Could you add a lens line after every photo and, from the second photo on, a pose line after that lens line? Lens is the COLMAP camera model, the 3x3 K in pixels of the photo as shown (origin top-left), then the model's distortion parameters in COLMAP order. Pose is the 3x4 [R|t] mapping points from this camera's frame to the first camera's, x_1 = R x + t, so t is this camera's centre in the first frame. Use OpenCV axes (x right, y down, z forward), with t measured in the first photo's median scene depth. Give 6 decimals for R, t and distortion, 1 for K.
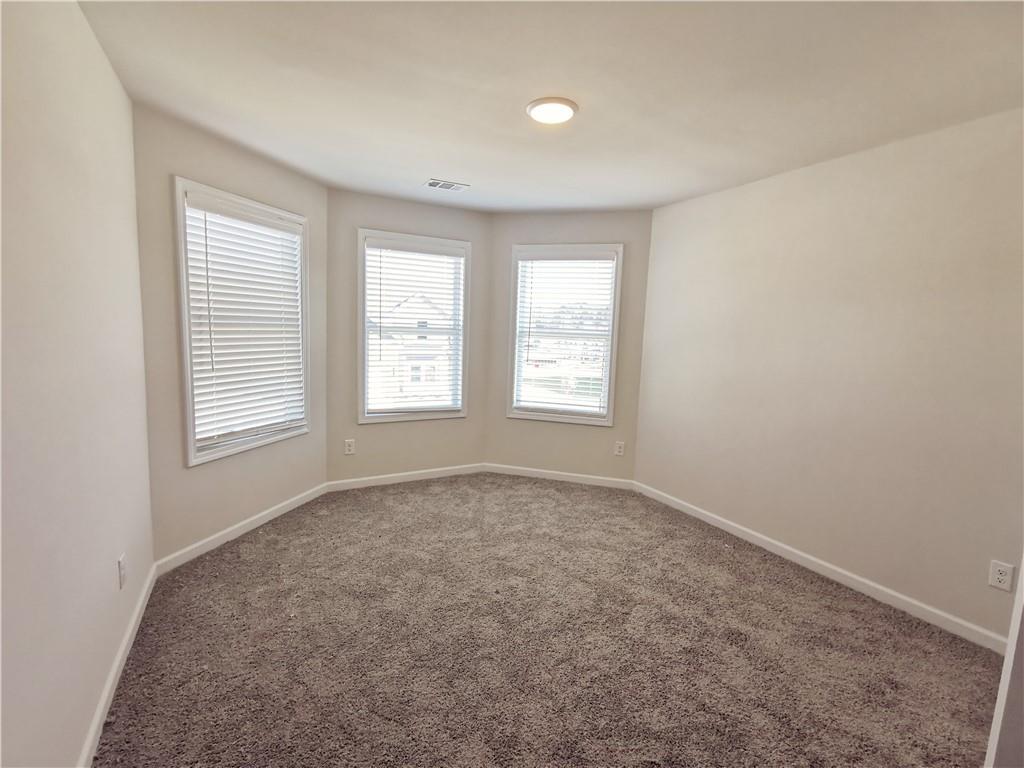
lens RADIAL K [[467.4, 0, 515.7], [0, 467.4, 379.2], [0, 0, 1]] dist [0.001295, 0.000864]
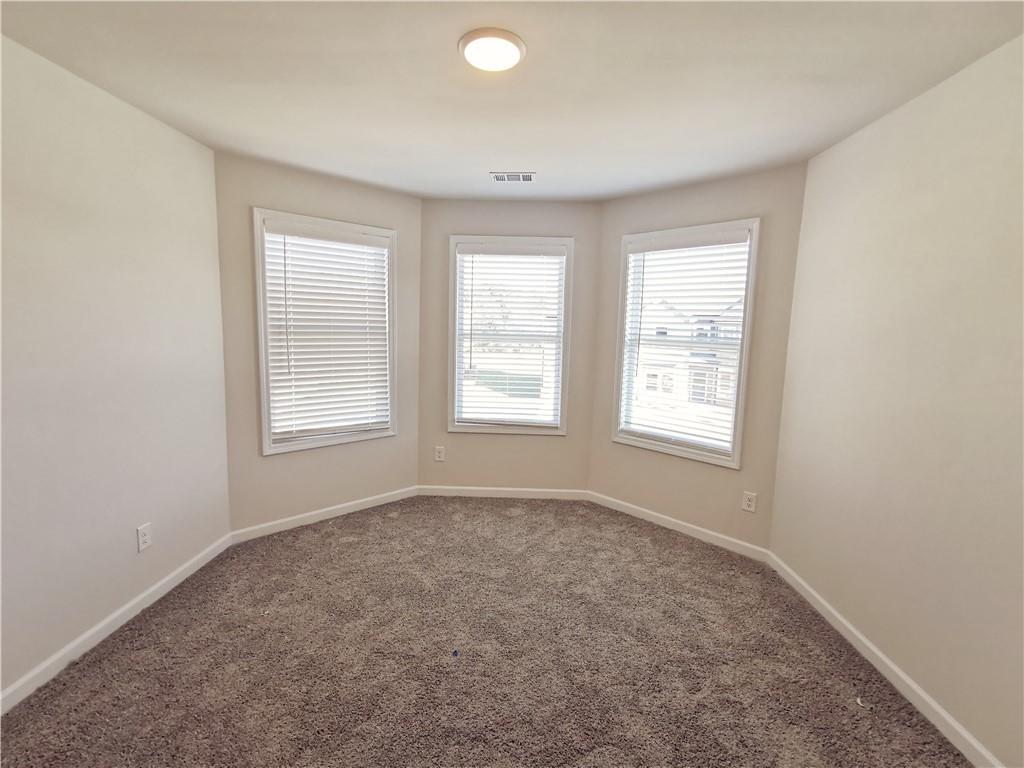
lens RADIAL K [[467.4, 0, 515.7], [0, 467.4, 379.2], [0, 0, 1]] dist [0.001295, 0.000864]
pose [[0.863627, 0.043329, -0.502265, 0.316342], [-0.050830, 0.998707, -0.001245, -0.024805], [0.501561, 0.026605, 0.864713, 0.229955]]
